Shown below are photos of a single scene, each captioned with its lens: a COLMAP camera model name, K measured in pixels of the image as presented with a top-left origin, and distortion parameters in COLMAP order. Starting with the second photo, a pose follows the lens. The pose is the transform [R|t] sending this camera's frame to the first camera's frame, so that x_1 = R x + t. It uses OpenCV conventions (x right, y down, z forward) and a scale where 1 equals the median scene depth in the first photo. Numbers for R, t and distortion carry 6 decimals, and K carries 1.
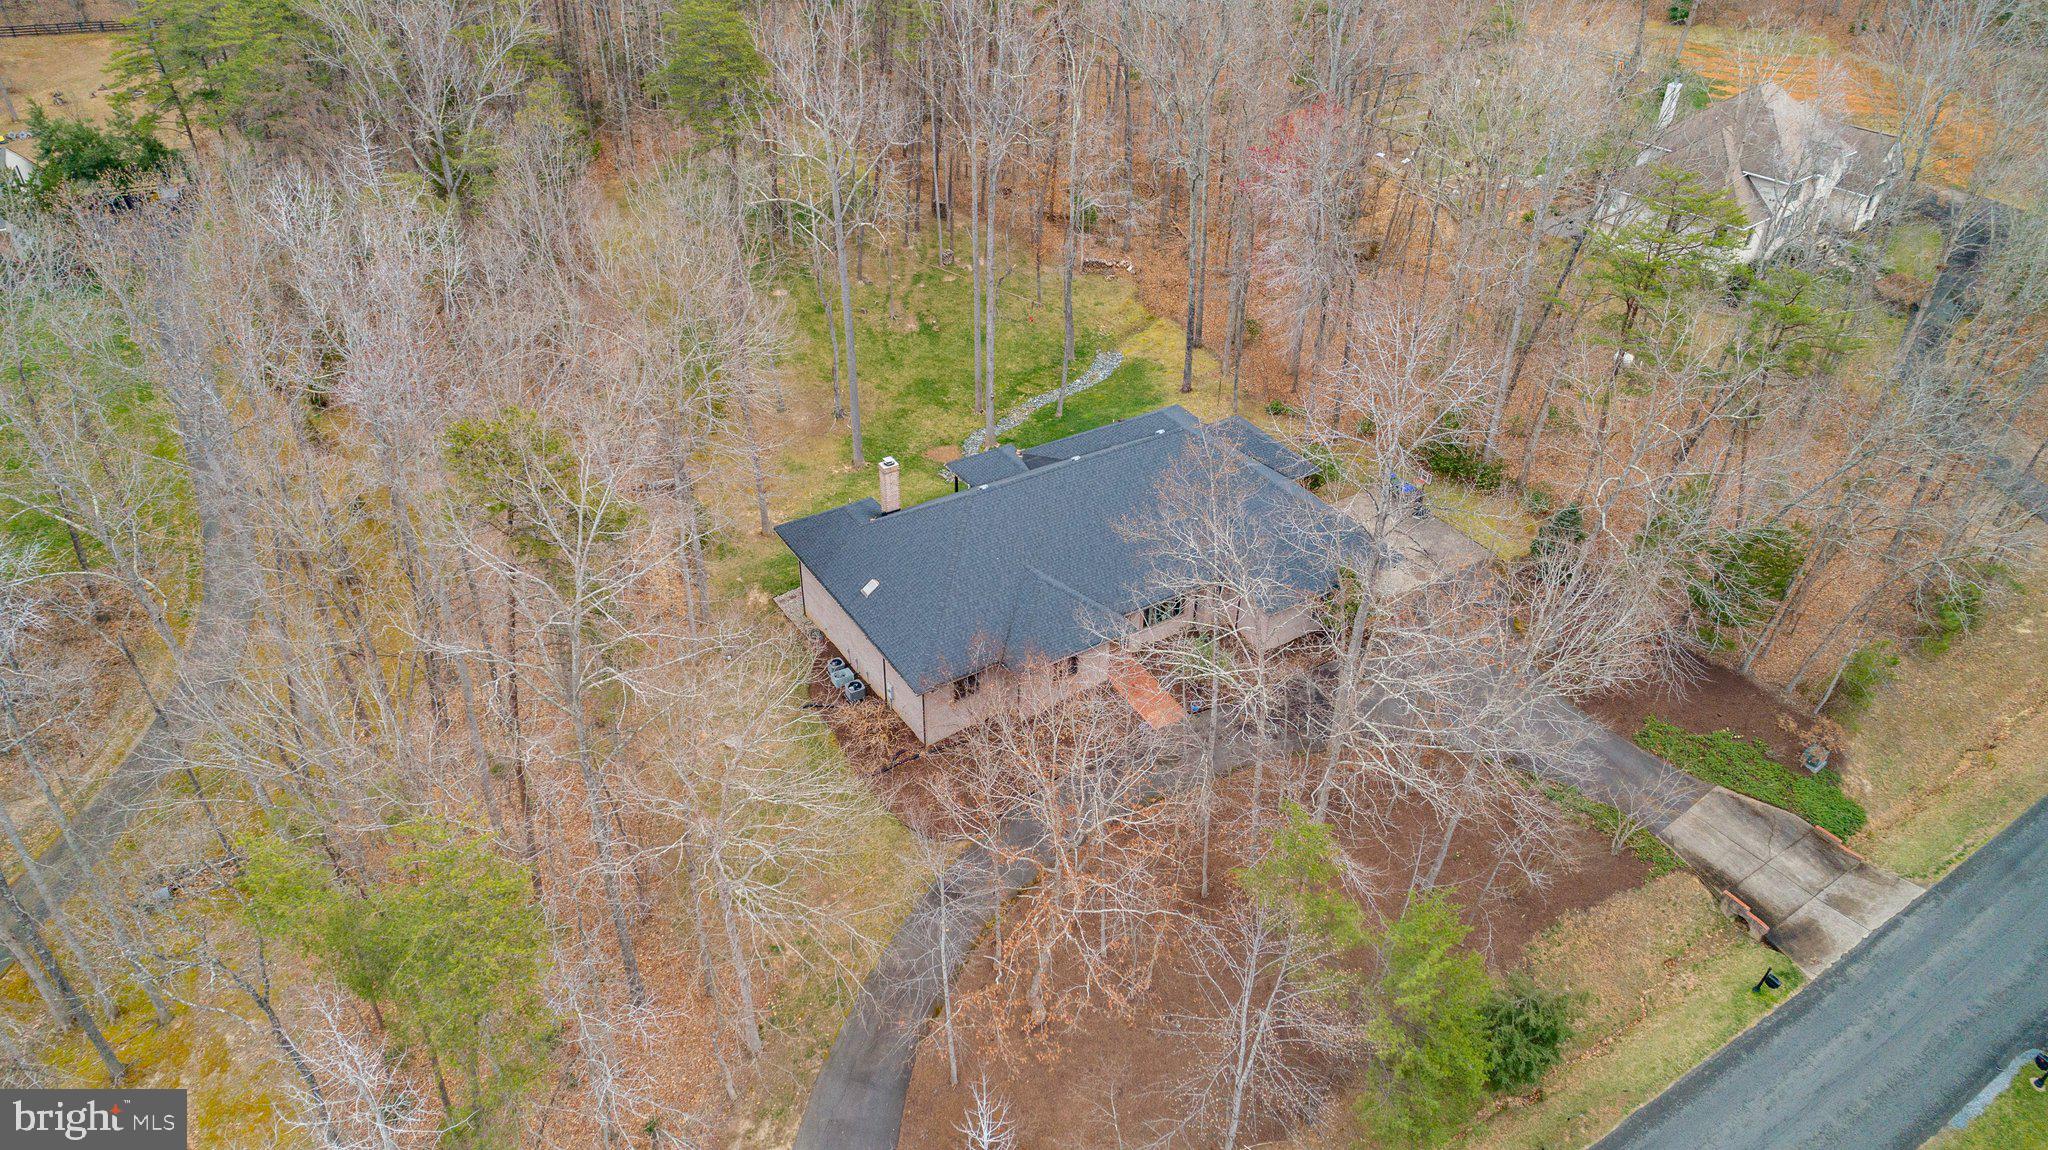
lens RADIAL K [[1381.2, 0, 1020.8], [0, 1381.2, 569.6], [0, 0, 1]] dist [-0.010932, 0.007678]
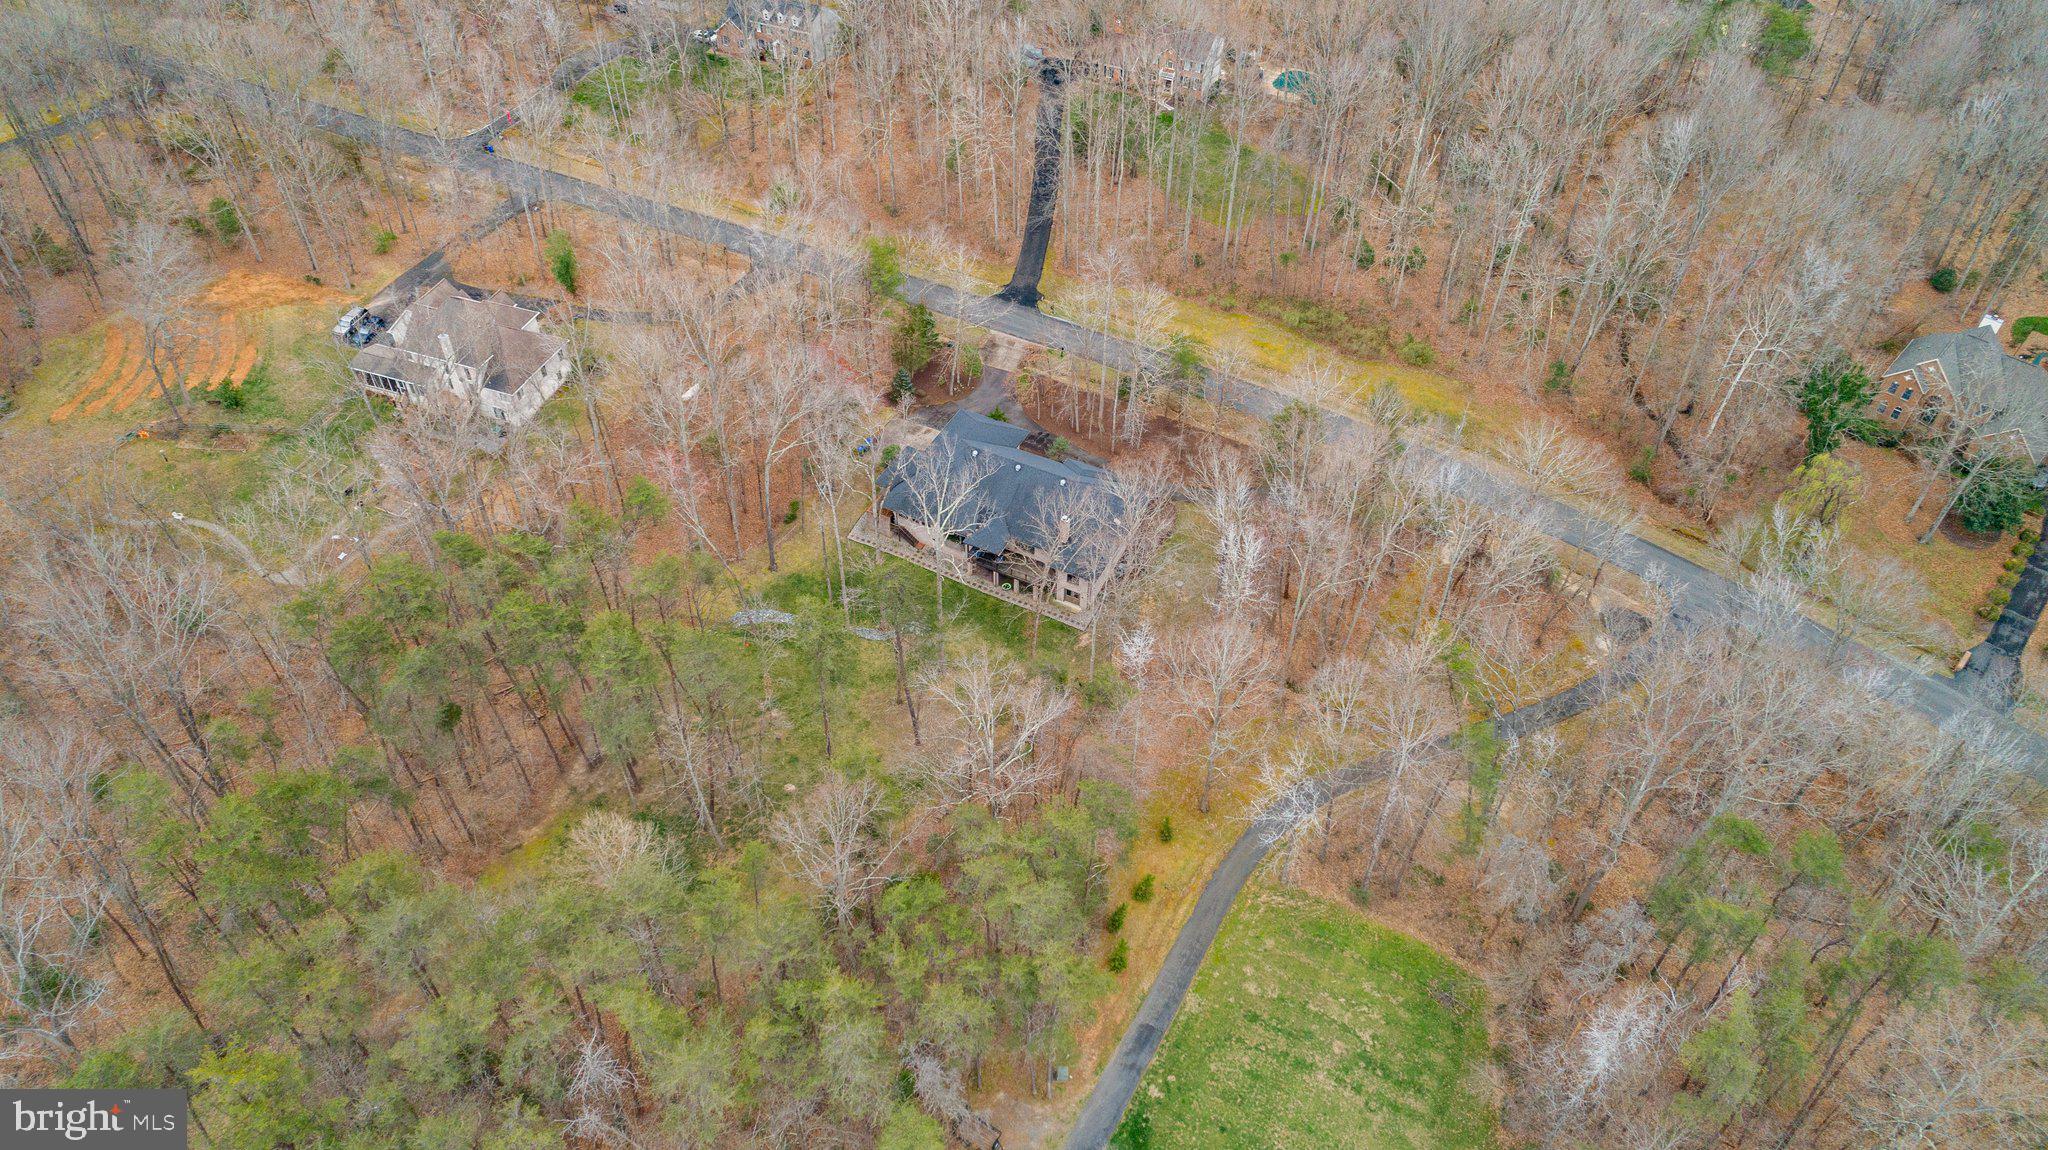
lens RADIAL K [[1381.2, 0, 1021.8], [0, 1381.2, 570.5], [0, 0, 1]] dist [-0.010932, 0.007678]
pose [[-0.521040, -0.611117, 0.595863, -1.338244], [0.475846, 0.371578, 0.797183, -1.724257], [-0.708582, 0.698903, 0.097191, 0.888922]]
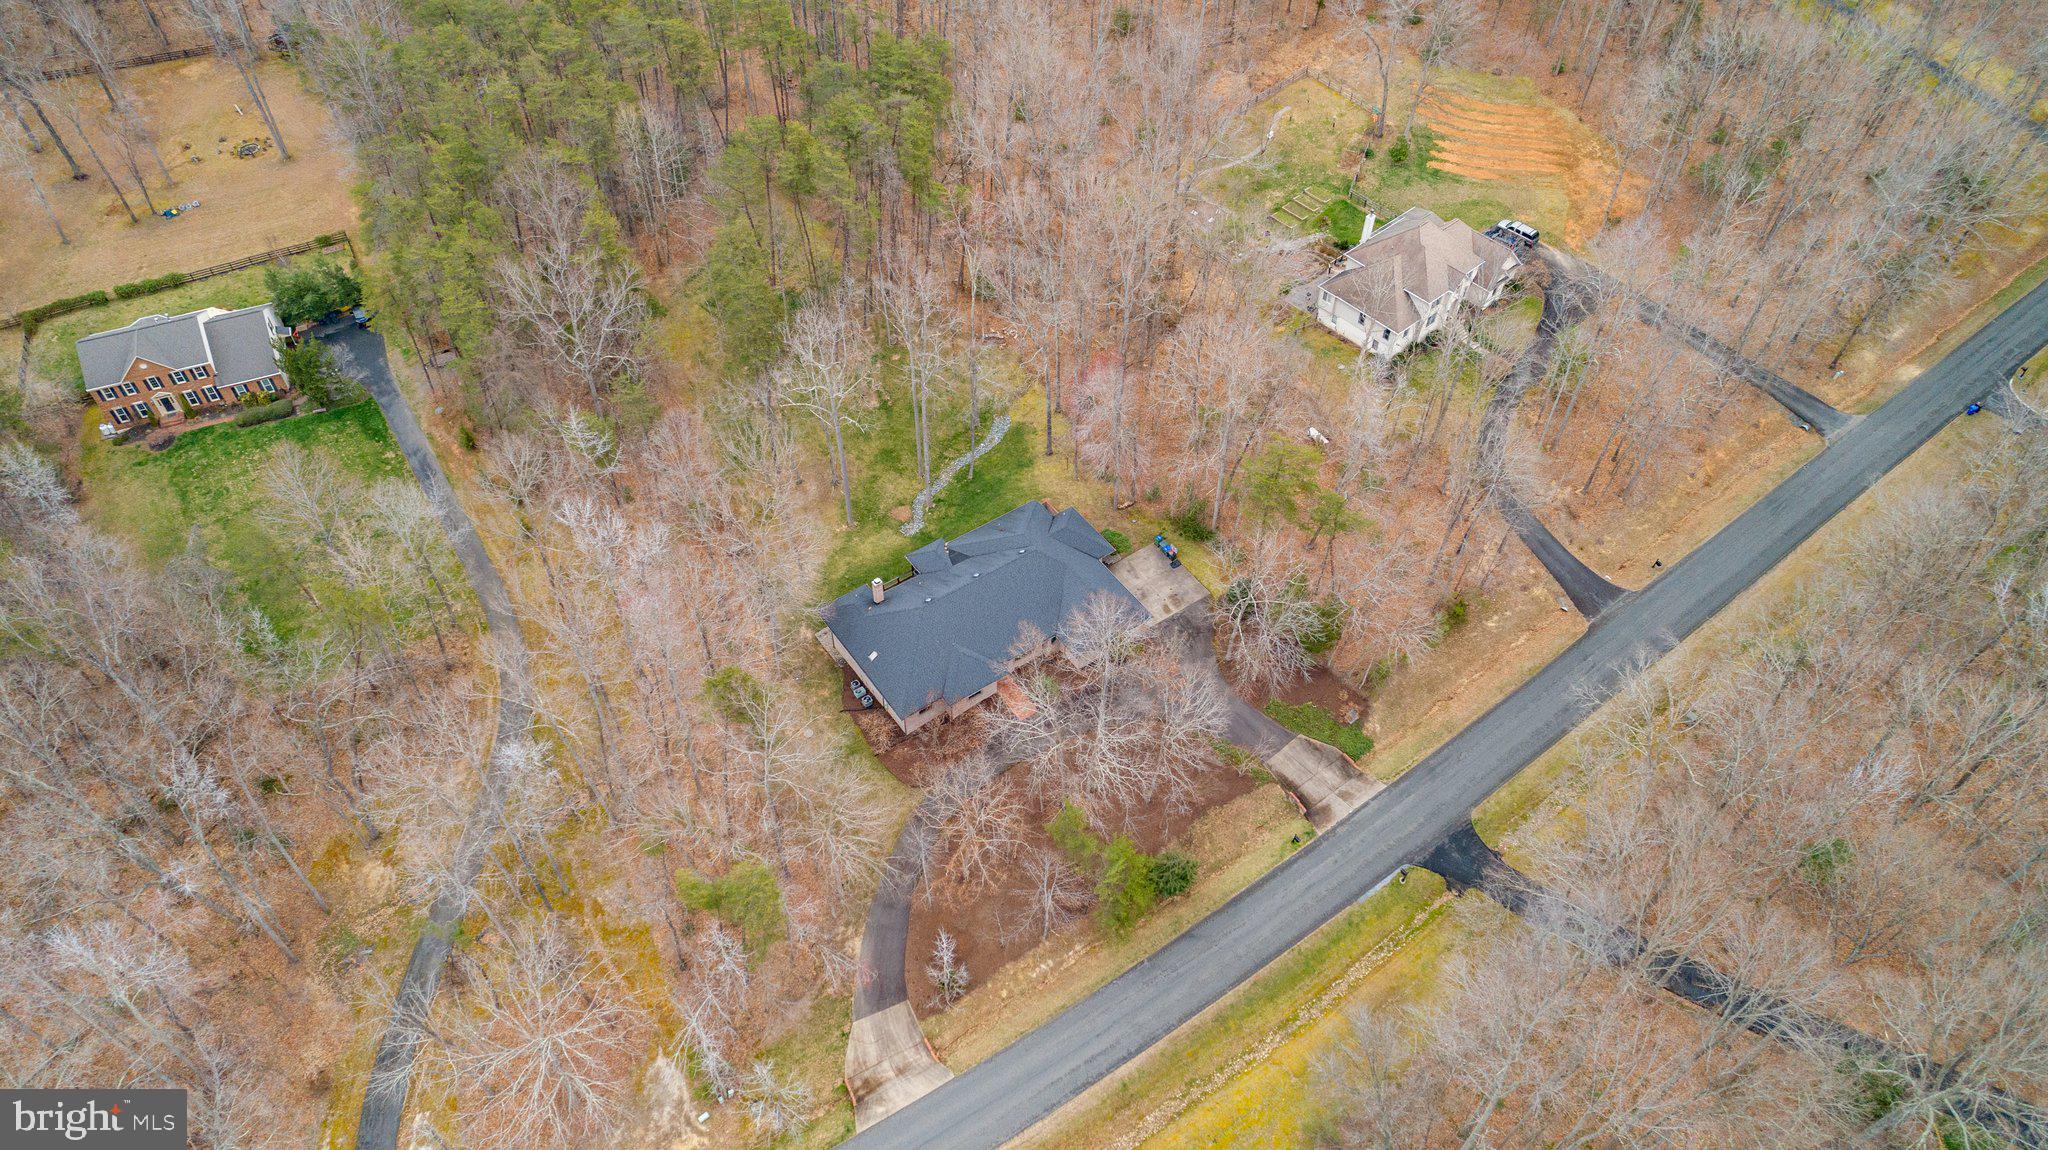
lens RADIAL K [[1381.2, 0, 1020.4], [0, 1381.2, 570.5], [0, 0, 1]] dist [-0.010932, 0.007678]
pose [[0.998481, -0.043352, 0.034013, 0.035170], [0.033840, 0.969587, 0.242395, -0.534380], [-0.043487, -0.240876, 0.969581, -0.816246]]
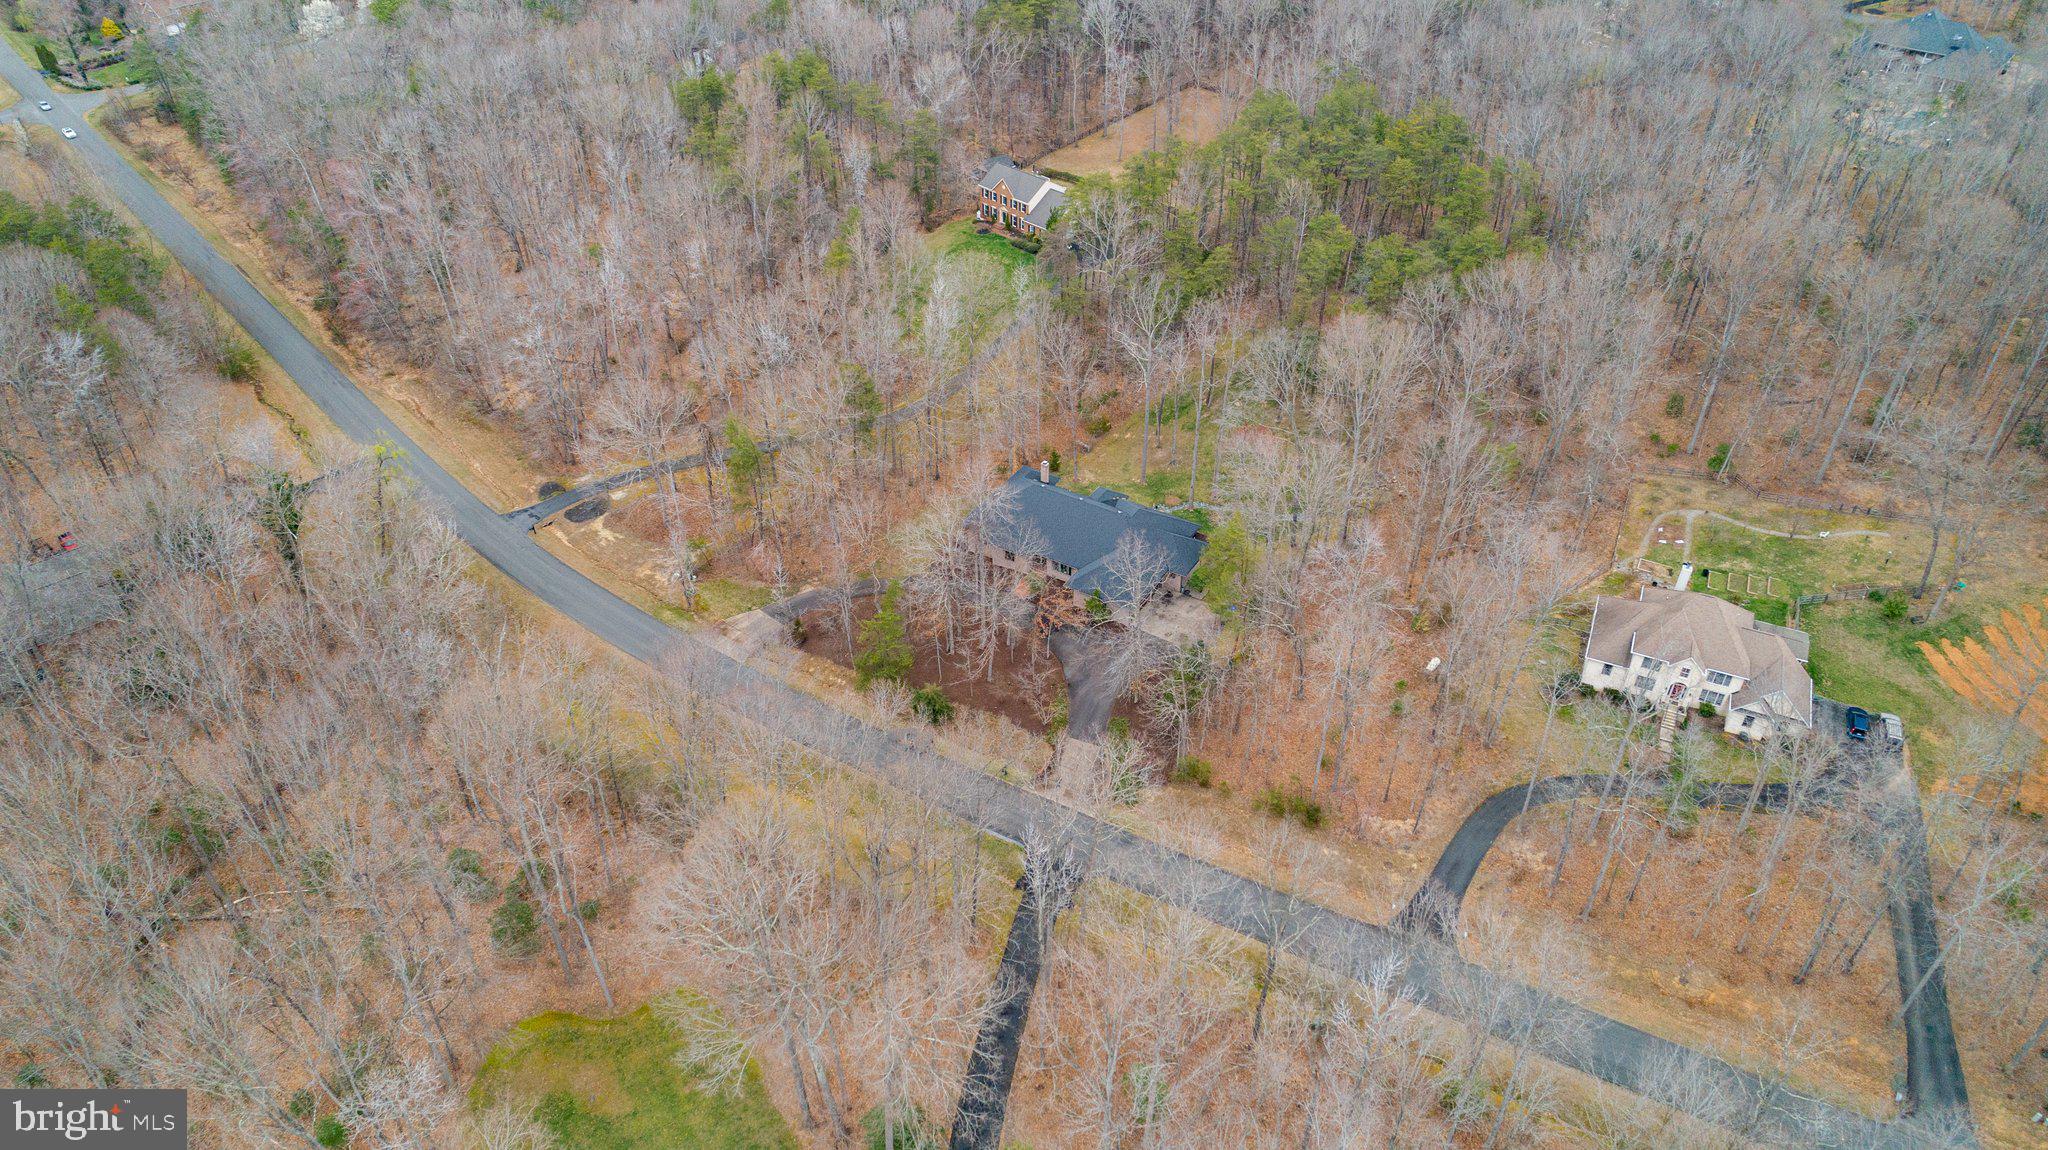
lens RADIAL K [[1381.2, 0, 1025.4], [0, 1381.2, 571.7], [0, 0, 1]] dist [-0.010932, 0.007678]
pose [[0.449138, 0.537233, -0.713902, 1.763707], [-0.511600, 0.809709, 0.287466, -0.612779], [0.732489, 0.236121, 0.638520, -0.572428]]
